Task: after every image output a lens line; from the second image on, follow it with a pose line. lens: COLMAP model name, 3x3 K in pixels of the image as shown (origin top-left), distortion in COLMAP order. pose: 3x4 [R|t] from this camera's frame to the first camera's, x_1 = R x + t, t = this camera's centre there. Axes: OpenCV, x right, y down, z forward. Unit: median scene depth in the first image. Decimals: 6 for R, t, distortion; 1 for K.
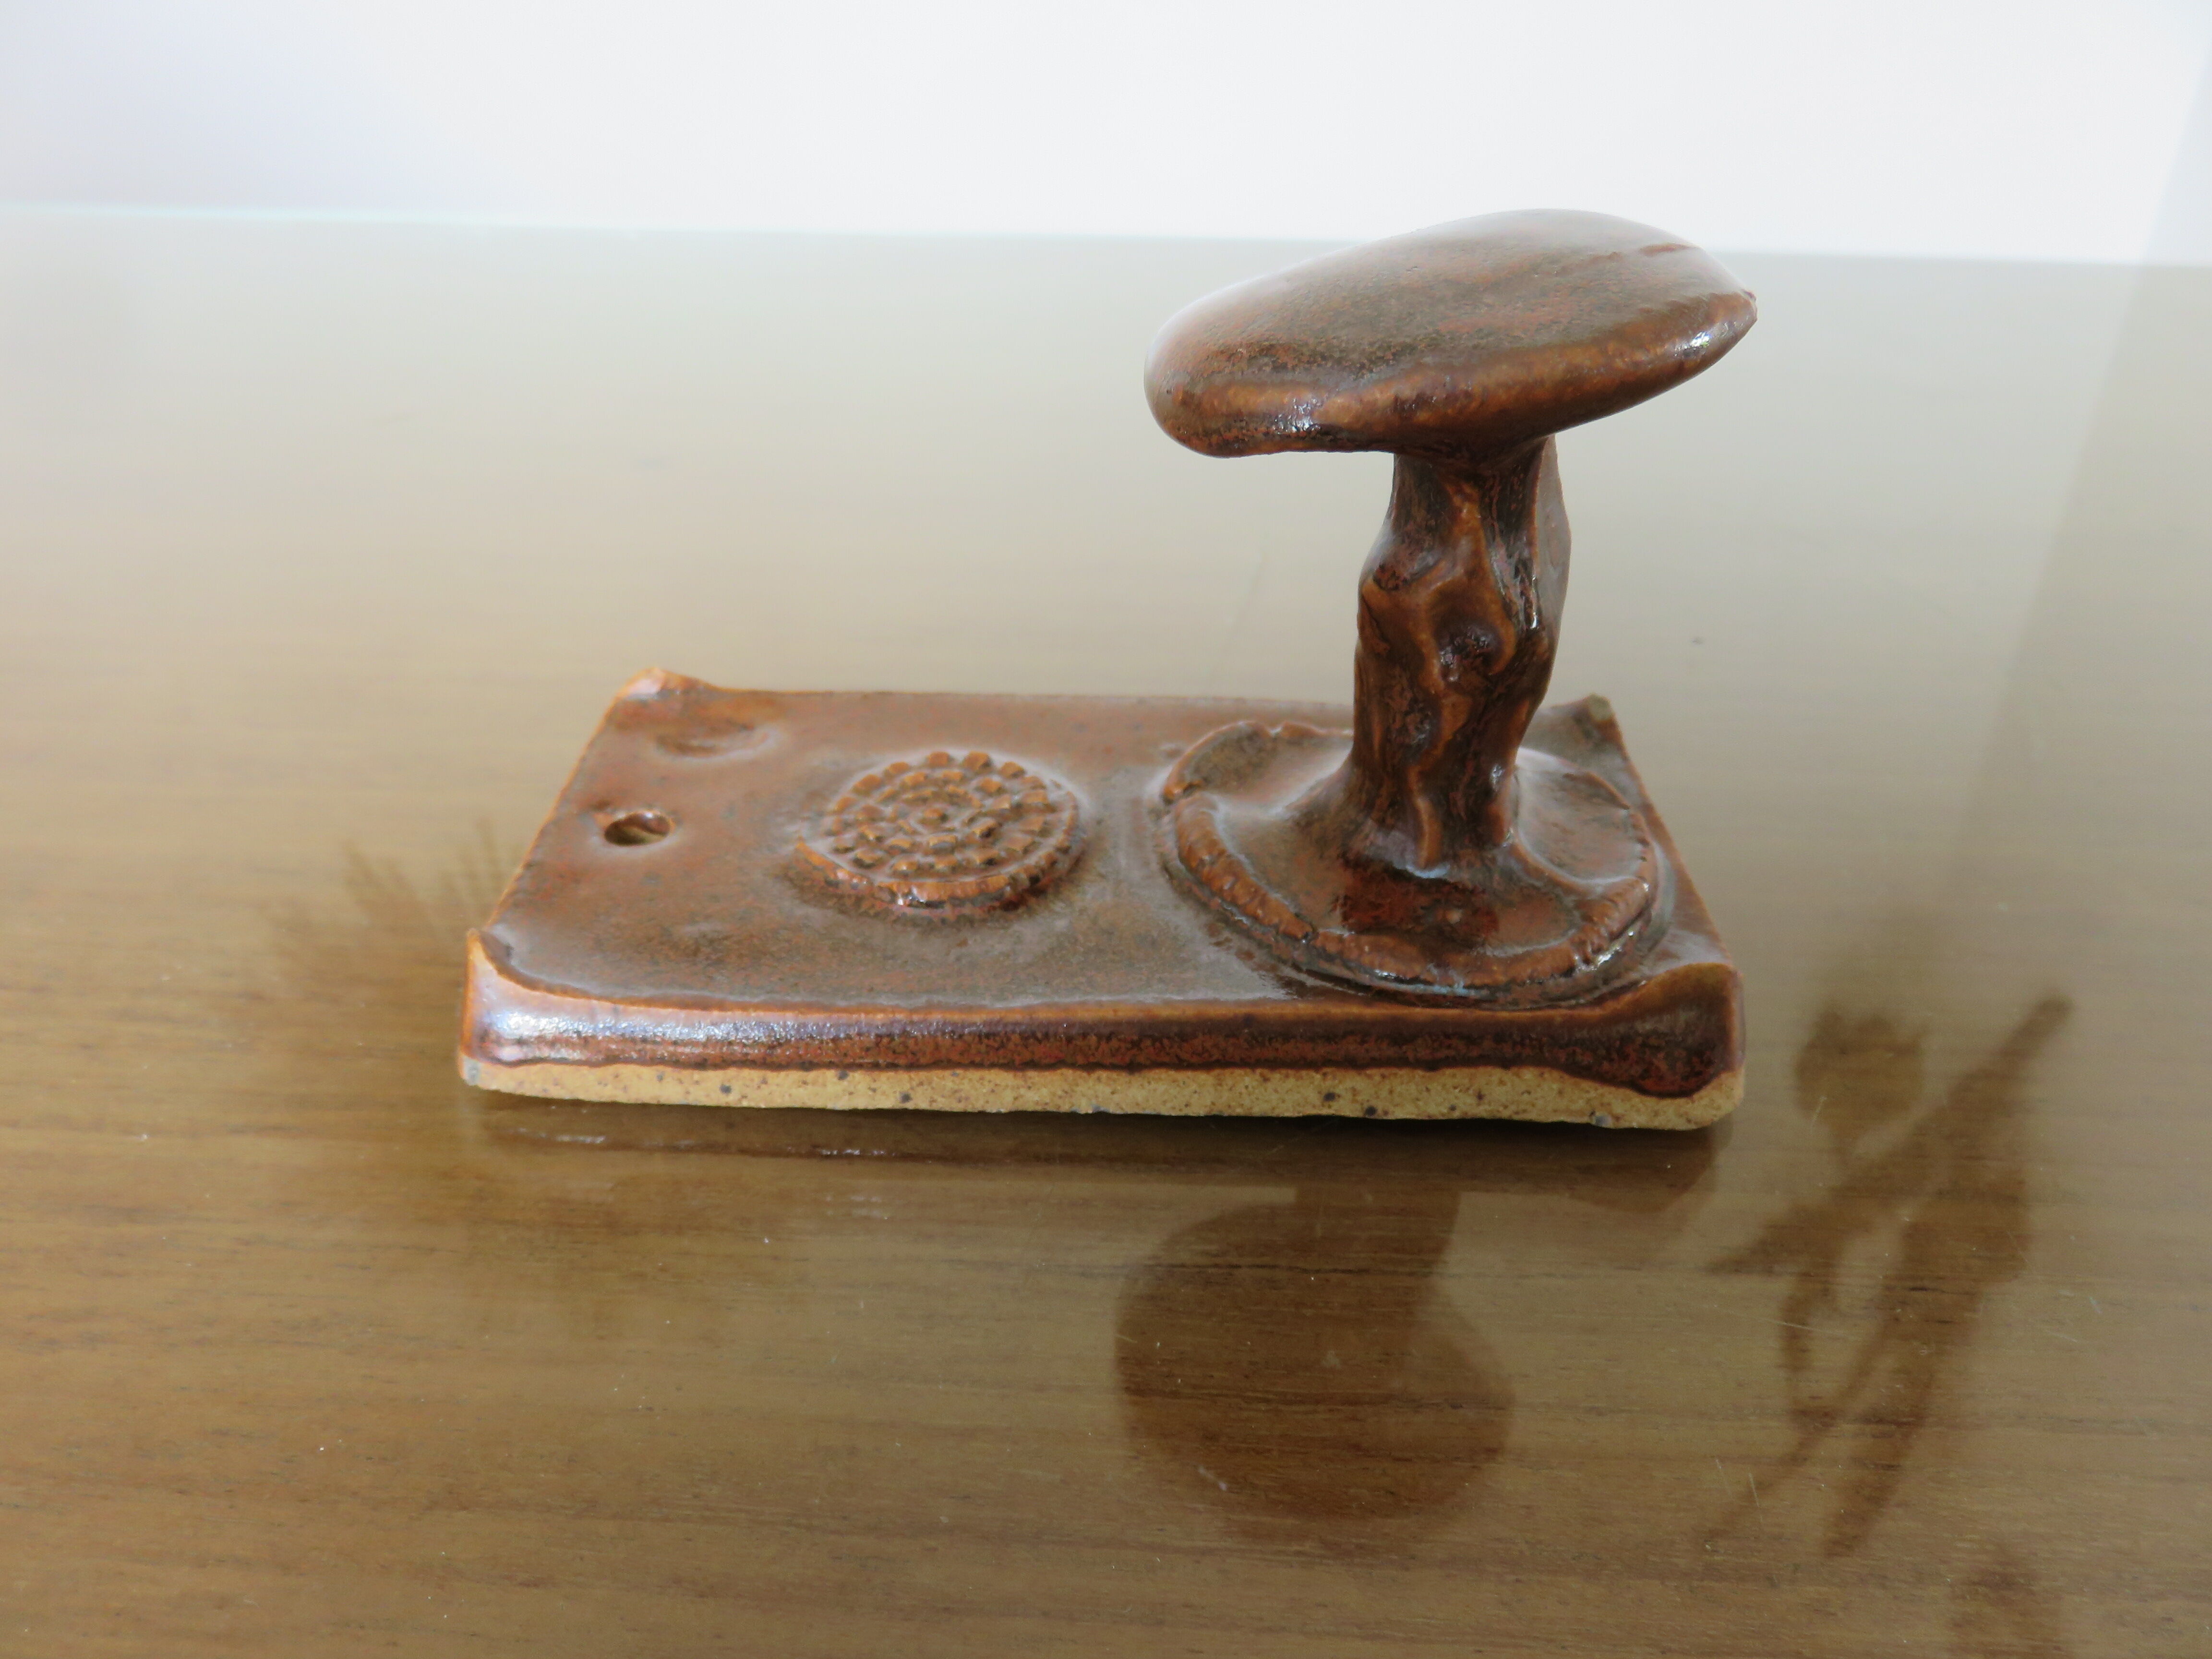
lens RADIAL K [[1650.4, 0, 1106.0], [0, 1650.4, 829.5], [0, 0, 1]] dist [-0.001937, -0.000186]
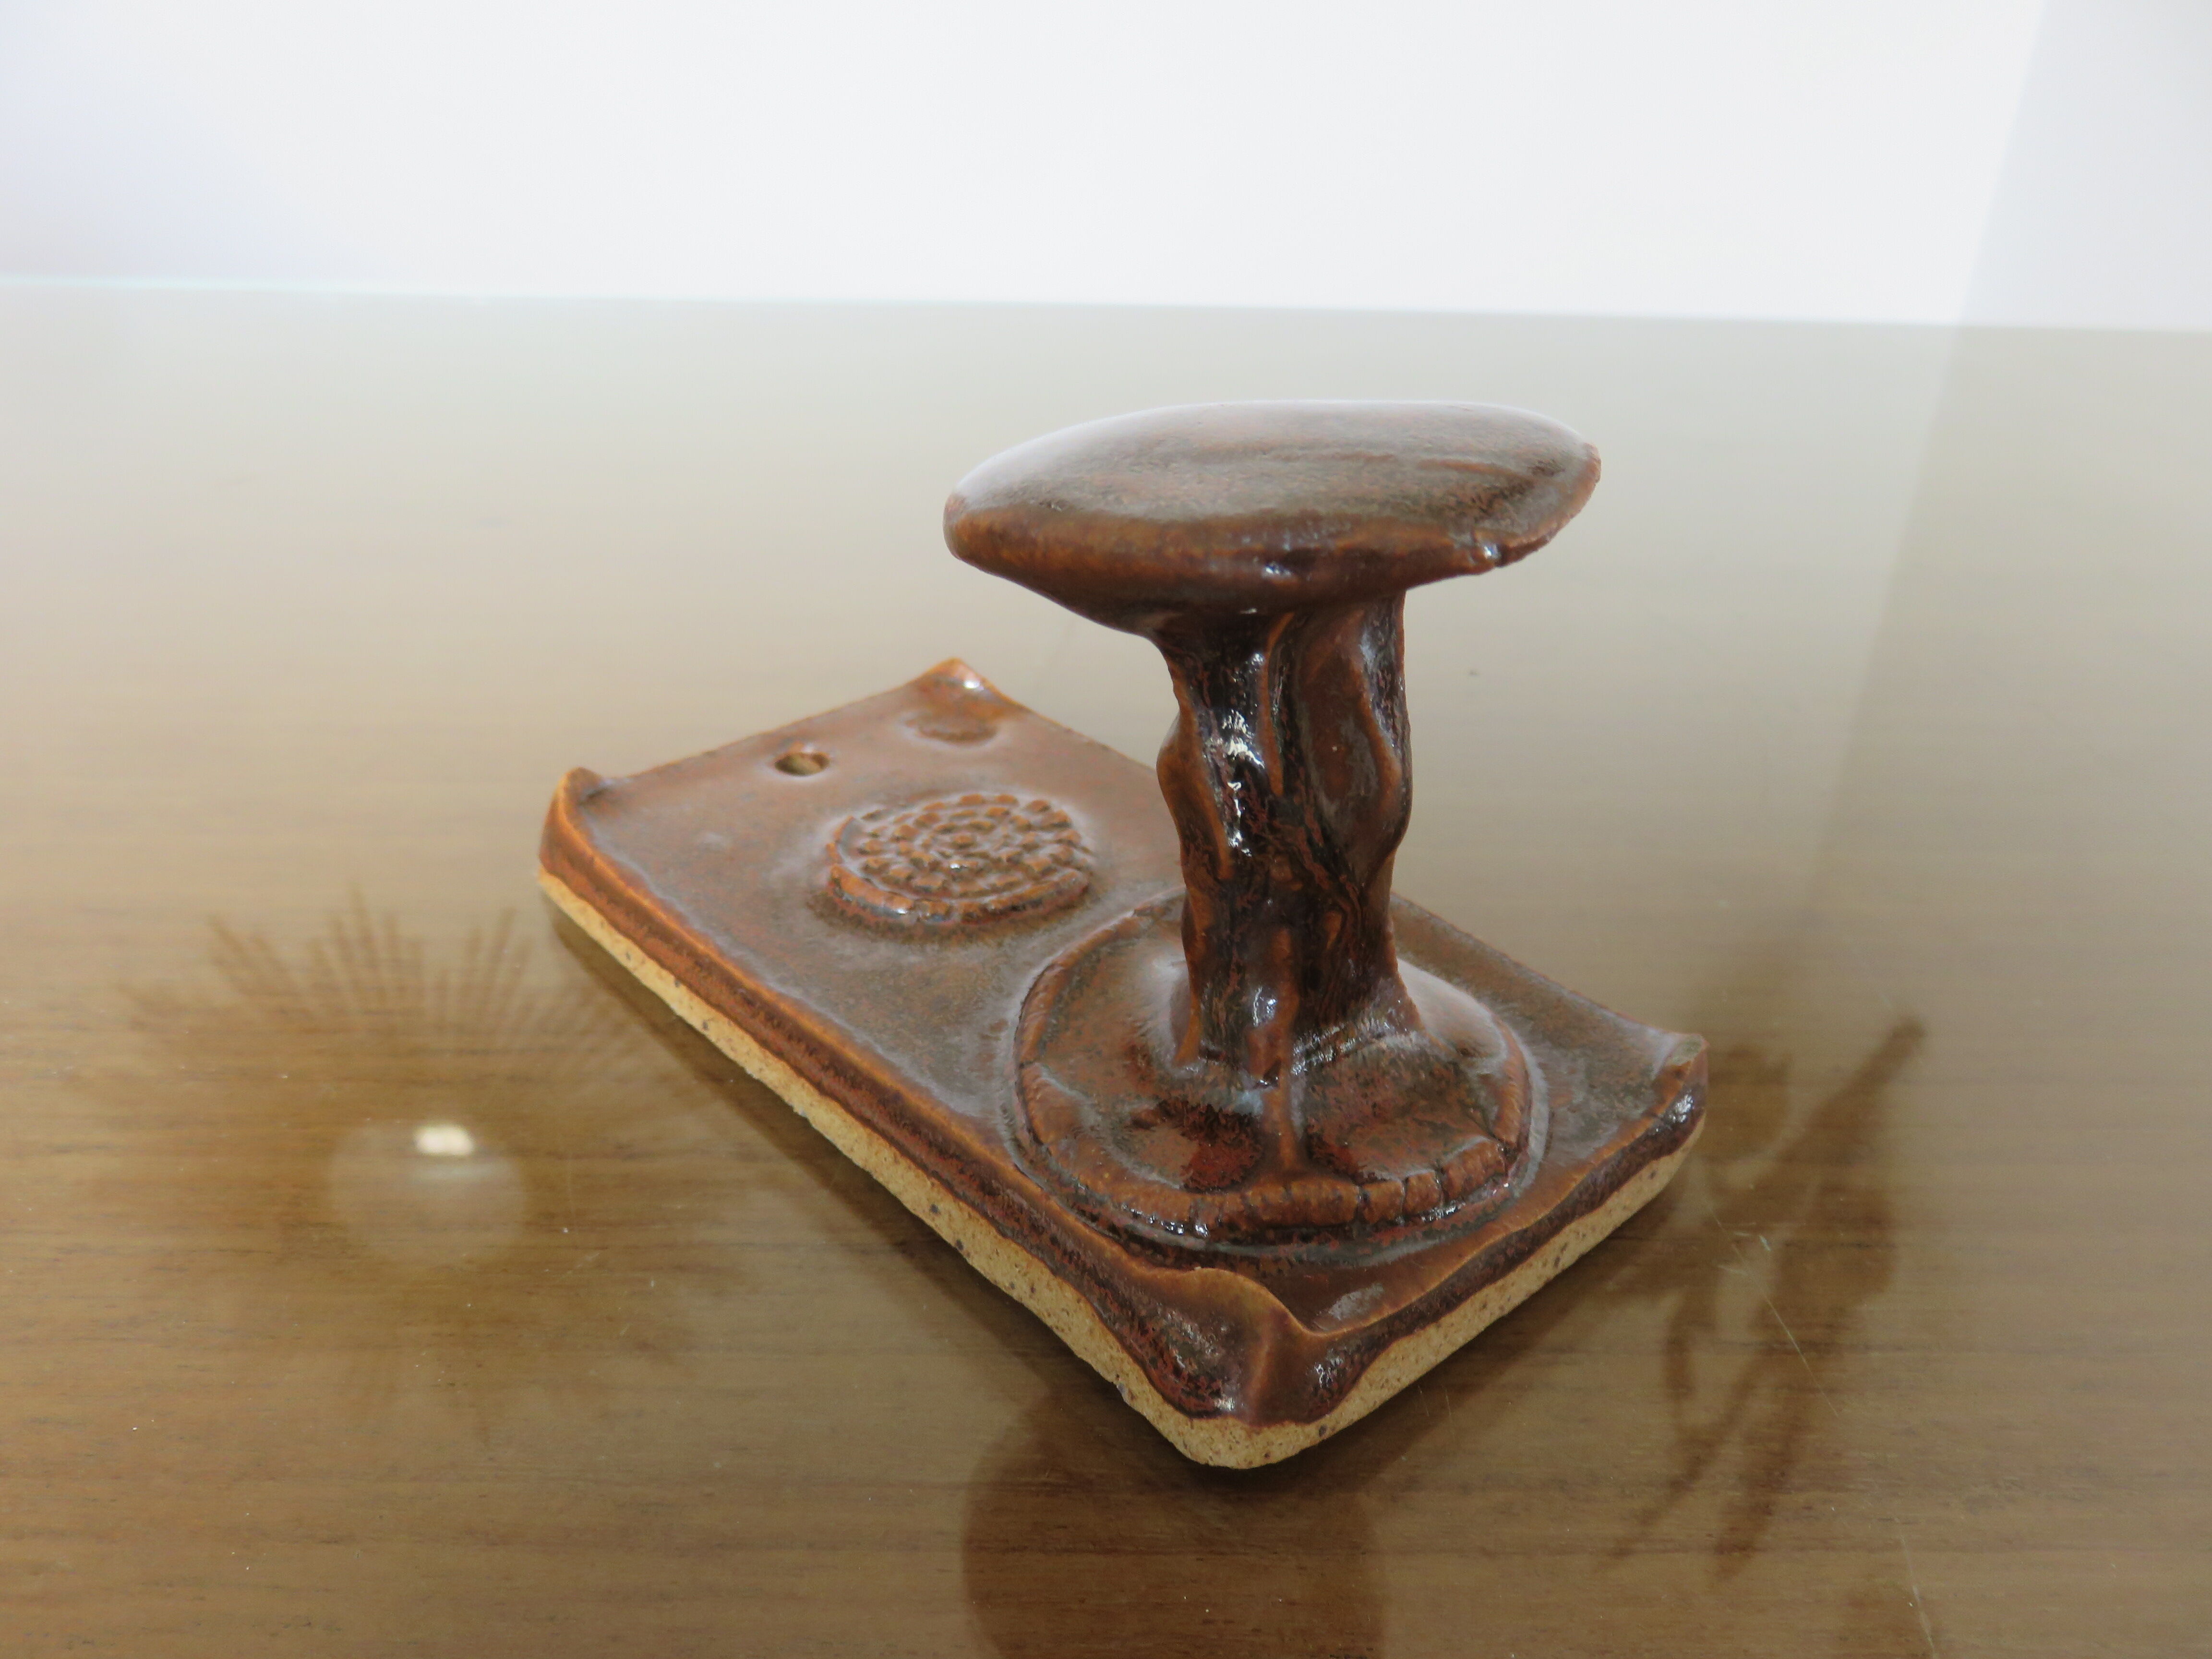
lens RADIAL K [[1650.4, 0, 1106.0], [0, 1650.4, 829.5], [0, 0, 1]] dist [-0.001937, -0.000186]
pose [[0.689732, 0.354574, -0.631306, 0.746265], [-0.387952, 0.917150, 0.091264, -0.175585], [0.611362, 0.181969, 0.770145, 0.260836]]
